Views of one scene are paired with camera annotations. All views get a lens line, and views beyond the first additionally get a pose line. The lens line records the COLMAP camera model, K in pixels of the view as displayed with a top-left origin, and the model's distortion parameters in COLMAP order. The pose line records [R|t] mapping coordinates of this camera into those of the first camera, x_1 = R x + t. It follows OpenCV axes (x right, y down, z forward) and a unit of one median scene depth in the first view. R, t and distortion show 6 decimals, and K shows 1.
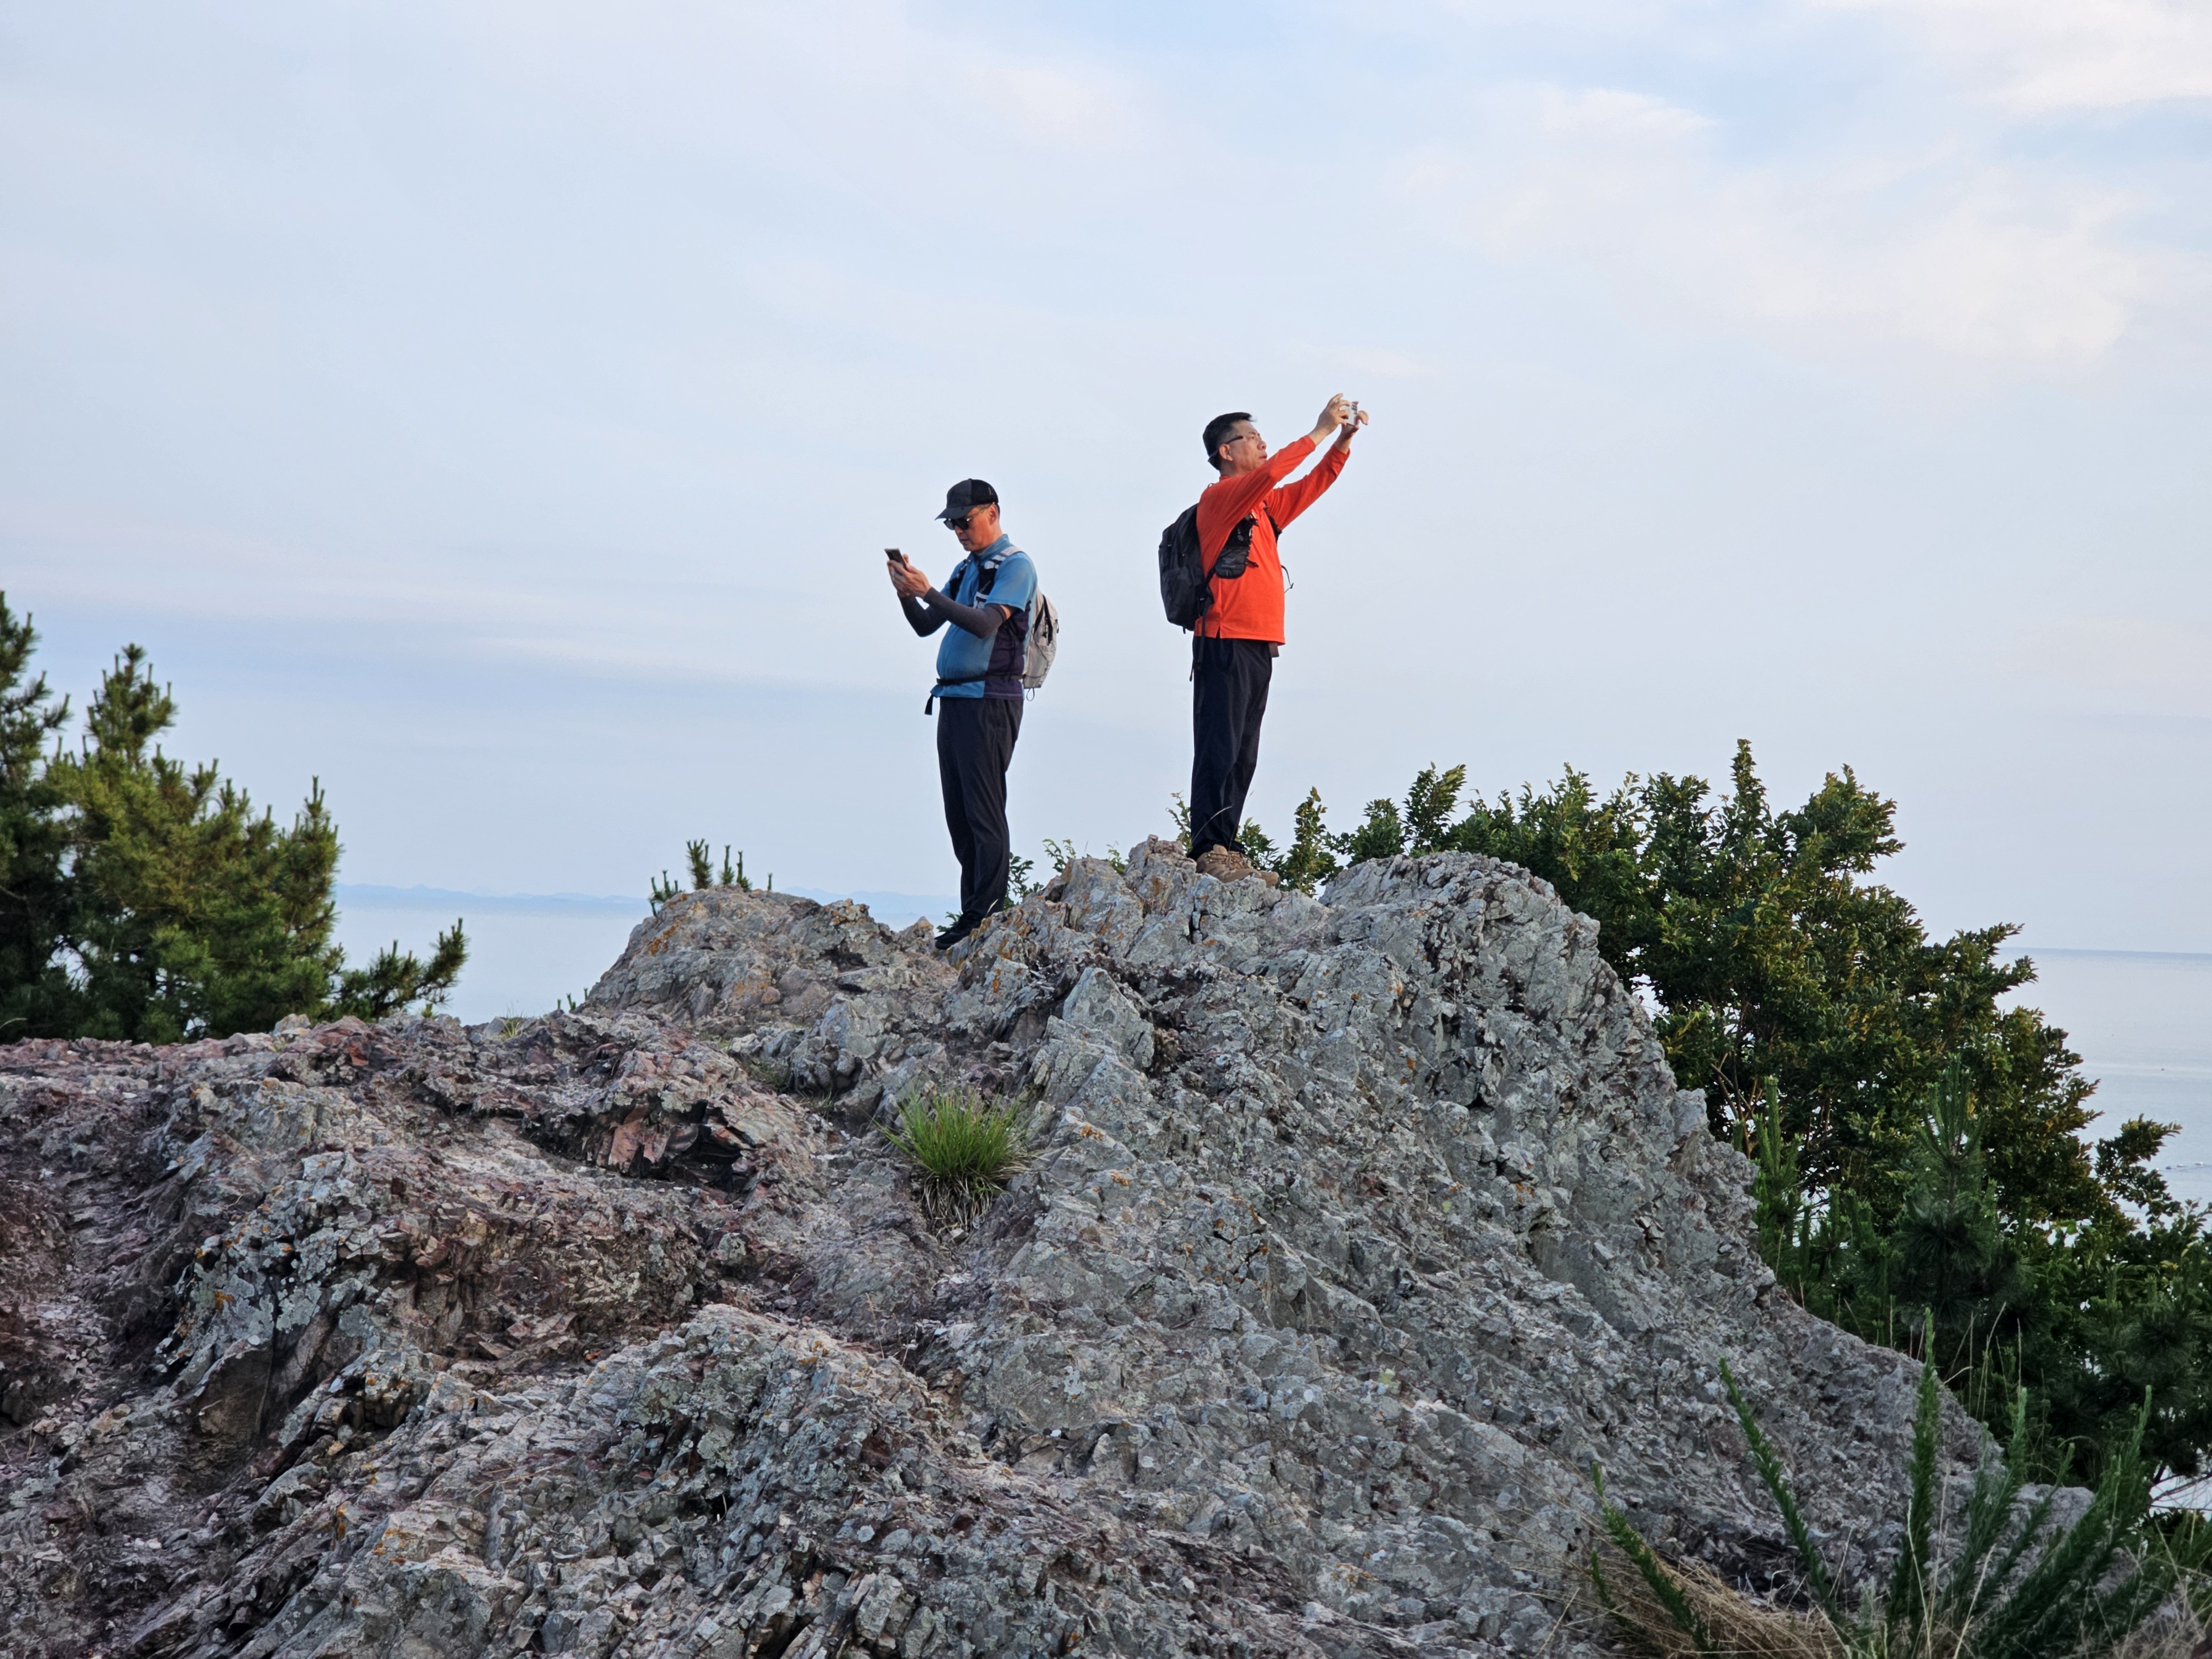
lens RADIAL K [[4446.3, 0, 1168.5], [0, 4446.3, 820.2], [0, 0, 1]] dist [-0.484685, 0.000000]
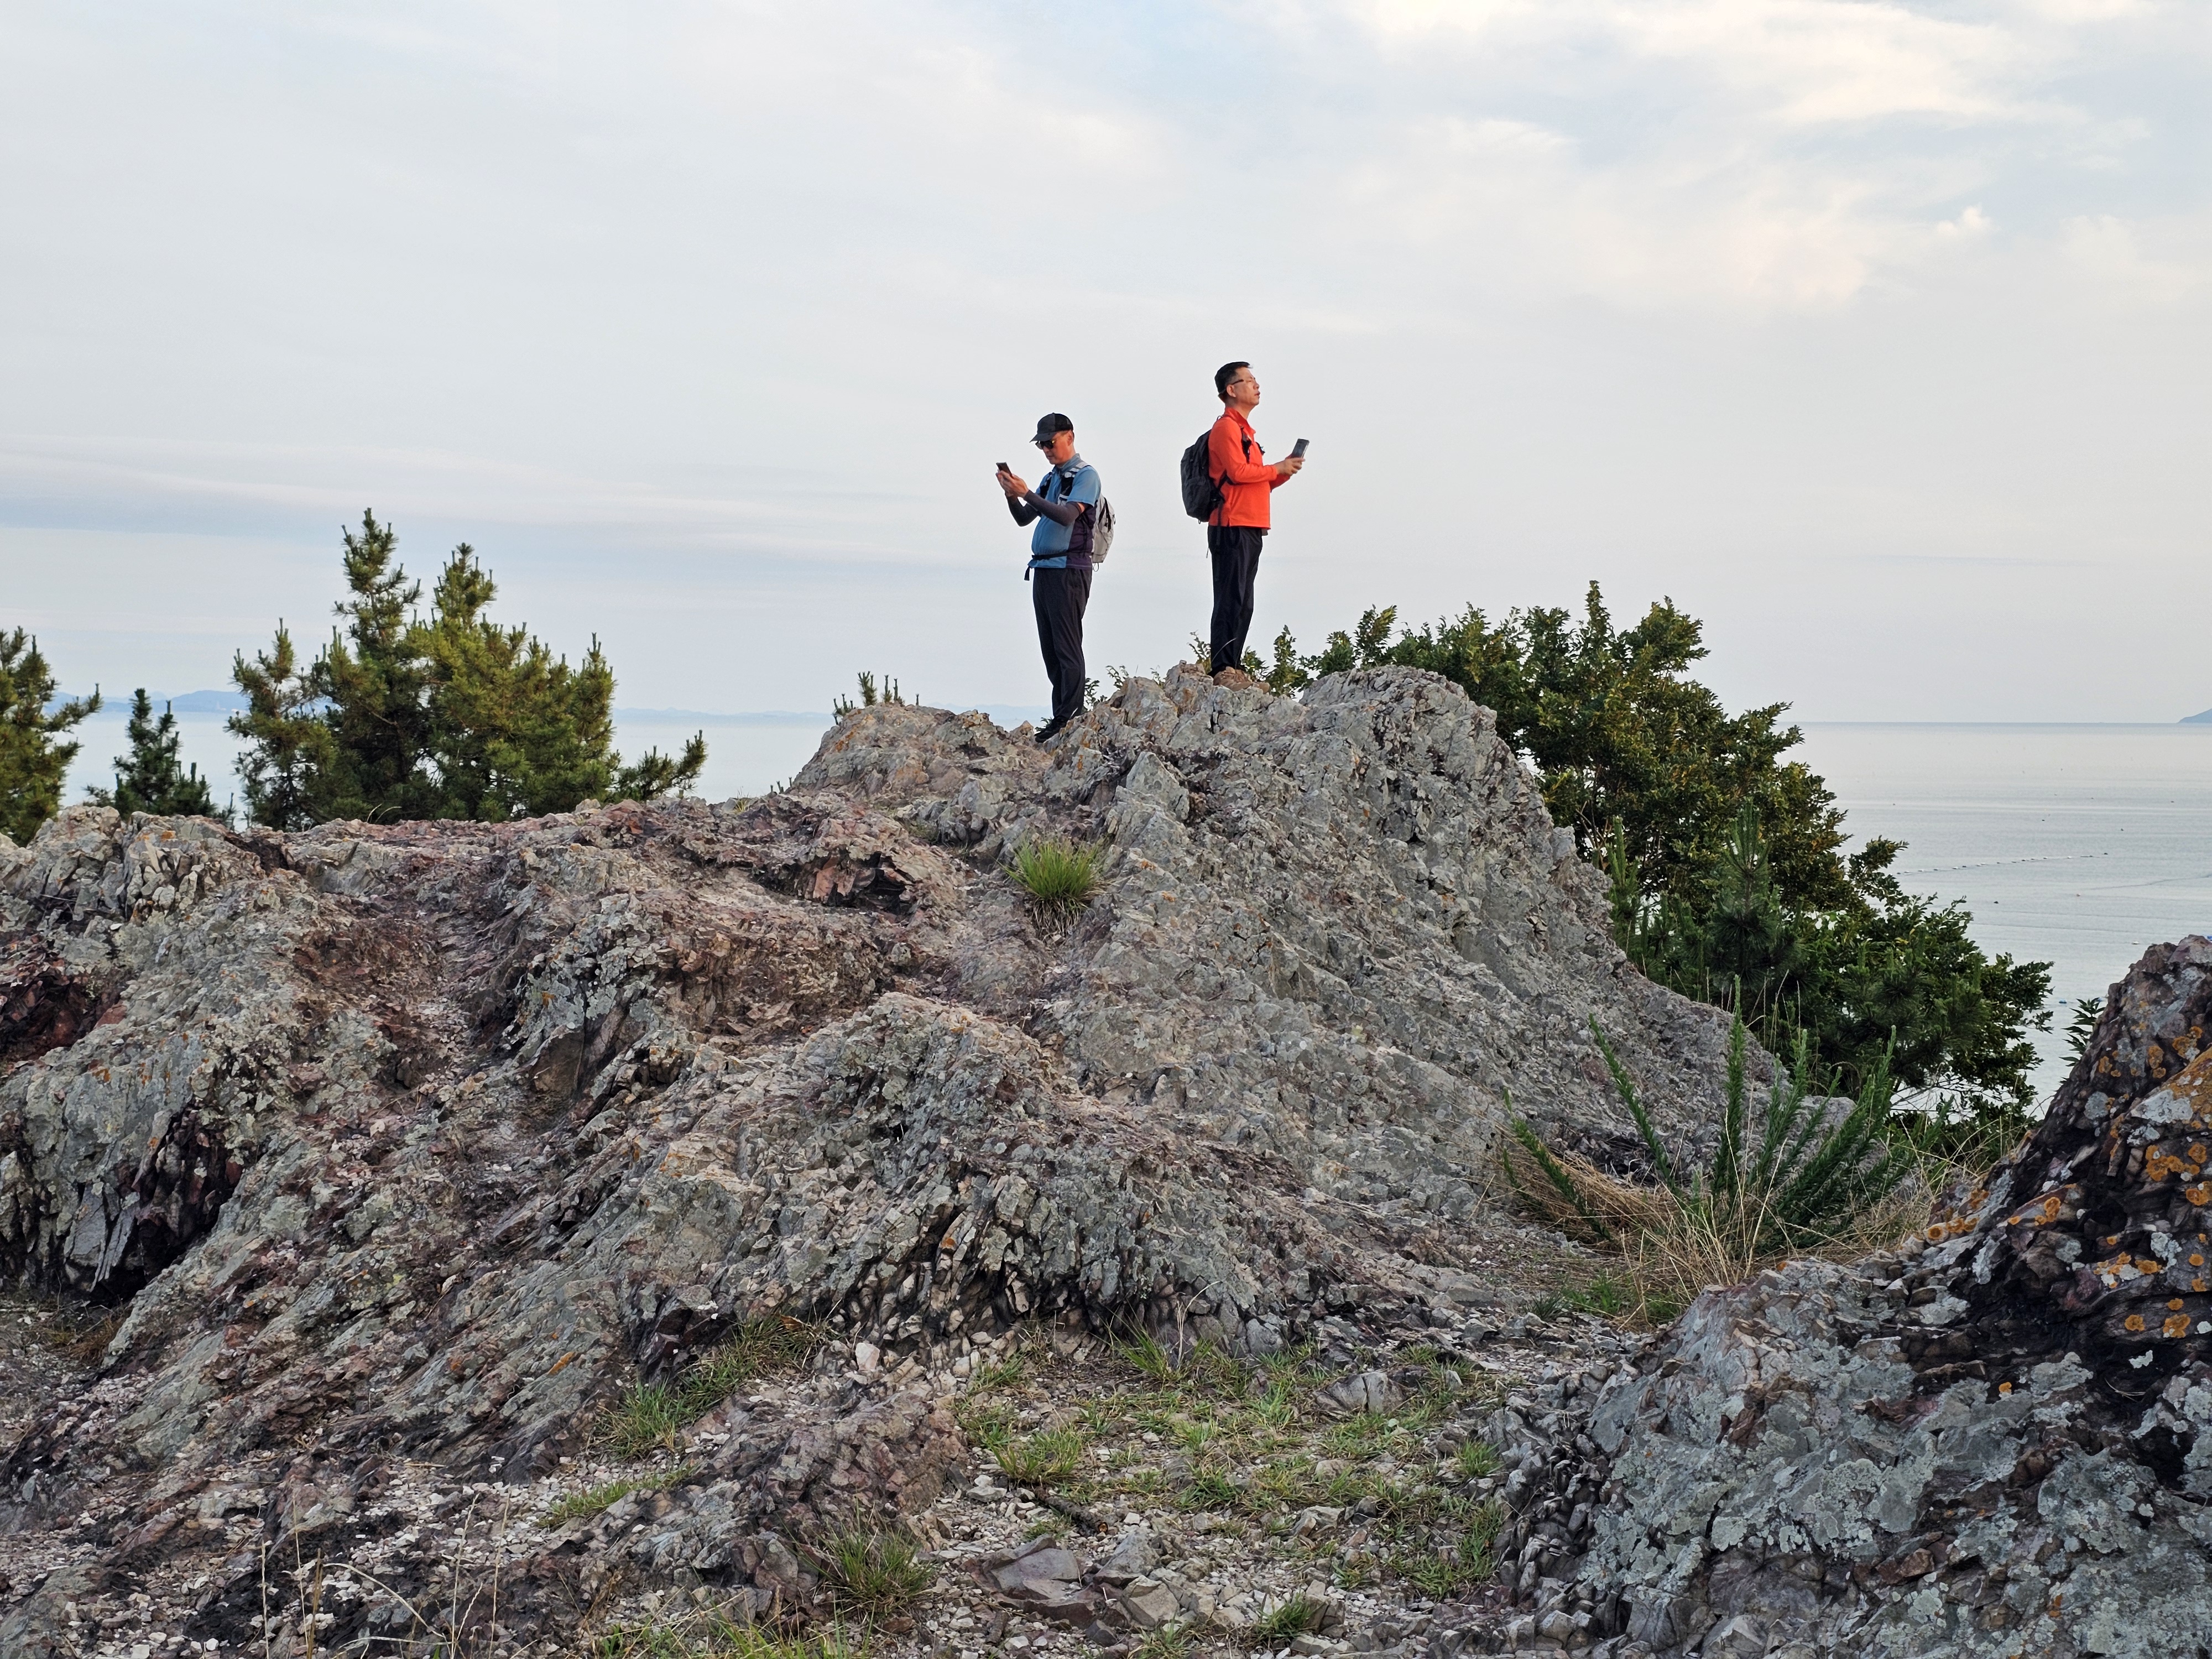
lens RADIAL K [[1485.1, 0, 1261.7], [0, 1485.1, 801.2], [0, 0, 1]] dist [0.084665, -0.002937]
pose [[0.998508, -0.031111, 0.044880, -0.001277], [0.026822, 0.995286, 0.093196, 0.004773], [-0.047568, -0.091853, 0.994636, 0.510661]]
